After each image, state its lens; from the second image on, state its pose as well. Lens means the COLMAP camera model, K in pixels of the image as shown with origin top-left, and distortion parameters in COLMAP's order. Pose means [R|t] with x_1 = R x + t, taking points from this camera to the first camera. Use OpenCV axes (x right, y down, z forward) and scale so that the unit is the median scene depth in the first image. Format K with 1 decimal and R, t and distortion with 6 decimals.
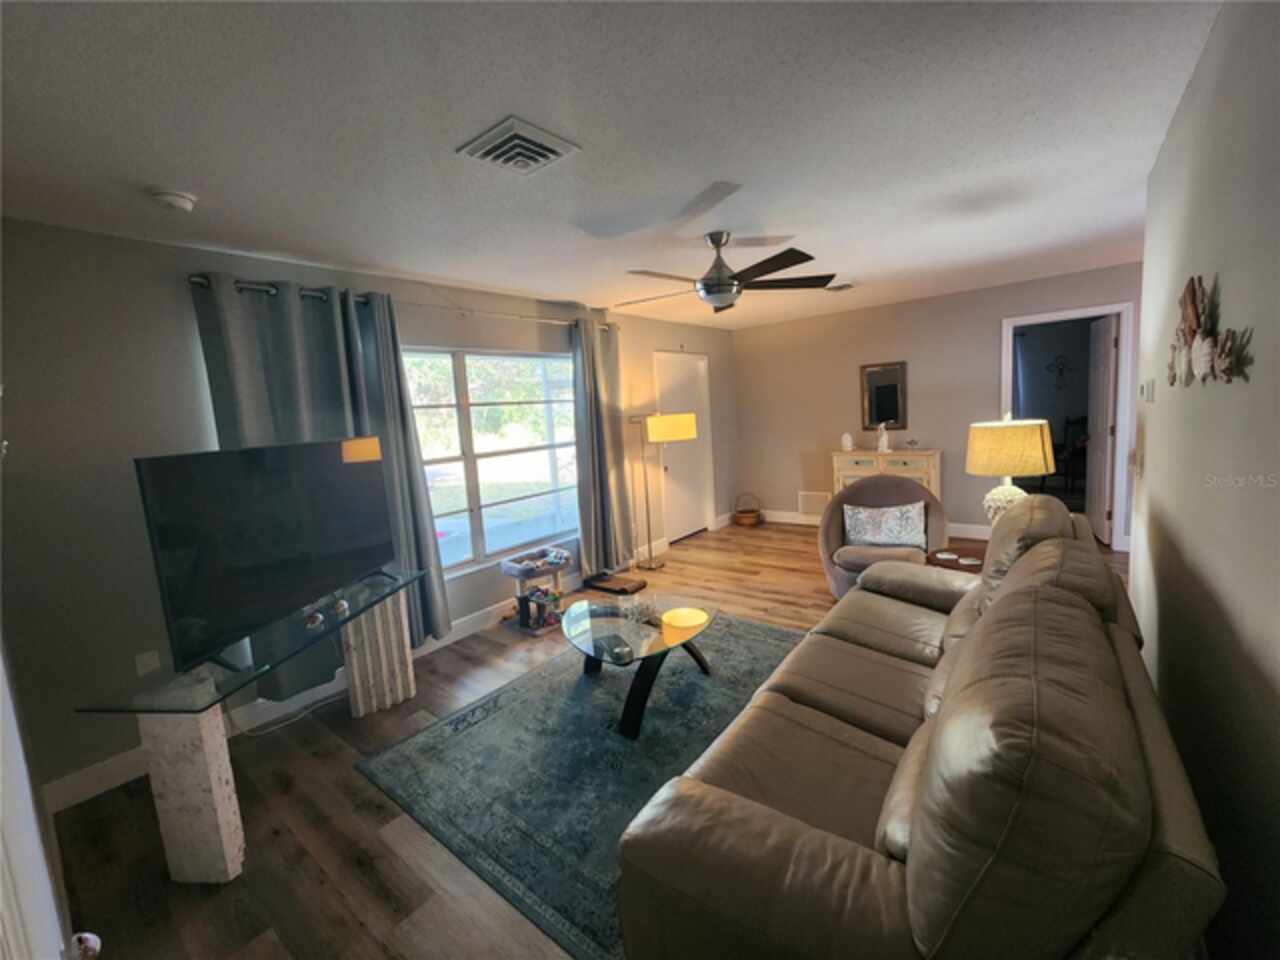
lens RADIAL K [[521.8, 0, 640.0], [0, 521.8, 480.0], [0, 0, 1]] dist [-0.000539, -0.000105]
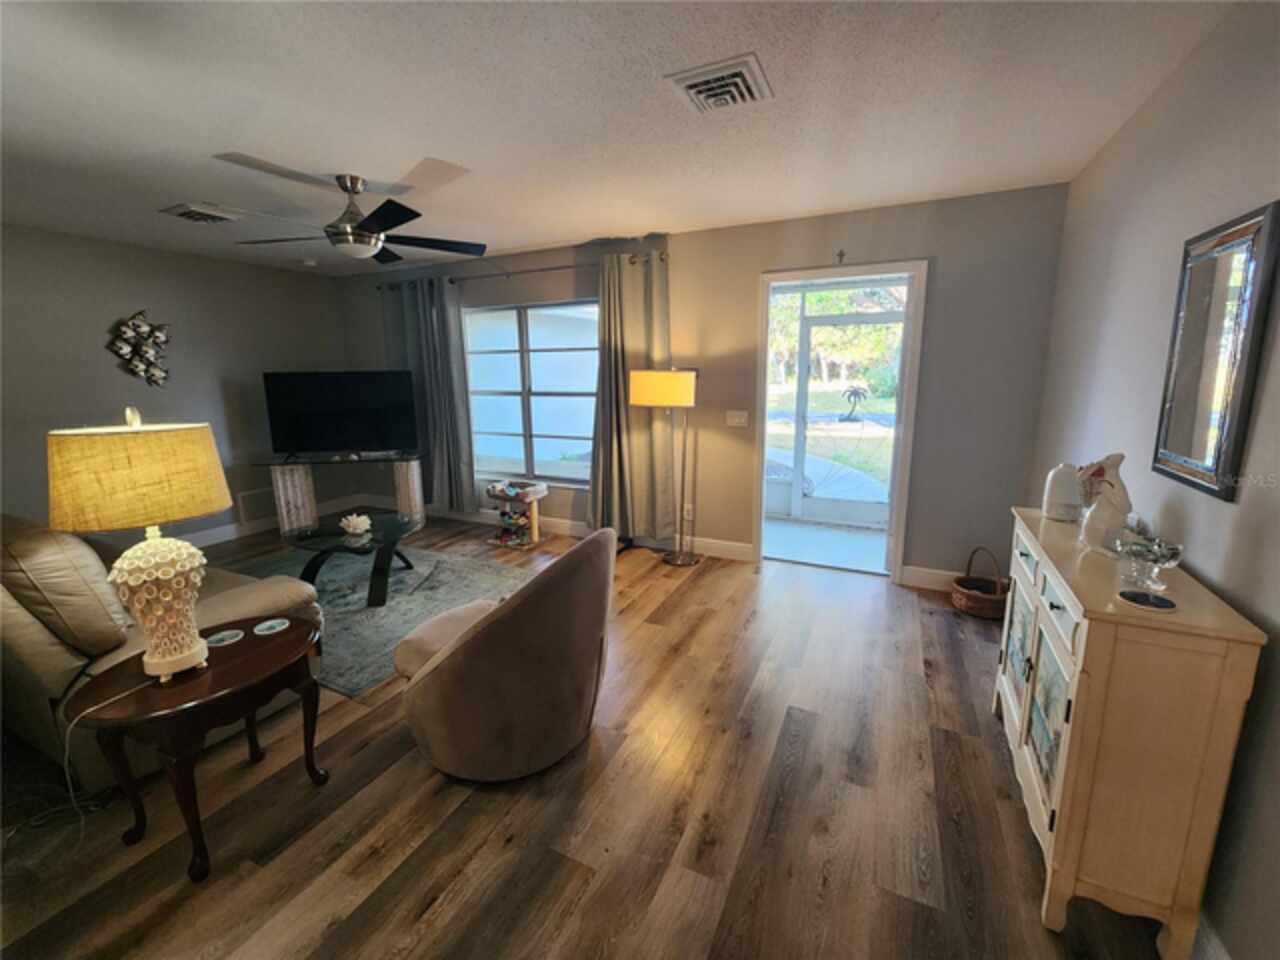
lens RADIAL K [[521.8, 0, 640.0], [0, 521.8, 480.0], [0, 0, 1]] dist [-0.000539, -0.000105]
pose [[0.214228, 0.273693, -0.937656, 0.940012], [-0.128516, 0.959495, 0.250706, -0.190759], [0.968292, 0.066796, 0.240724, 0.955681]]
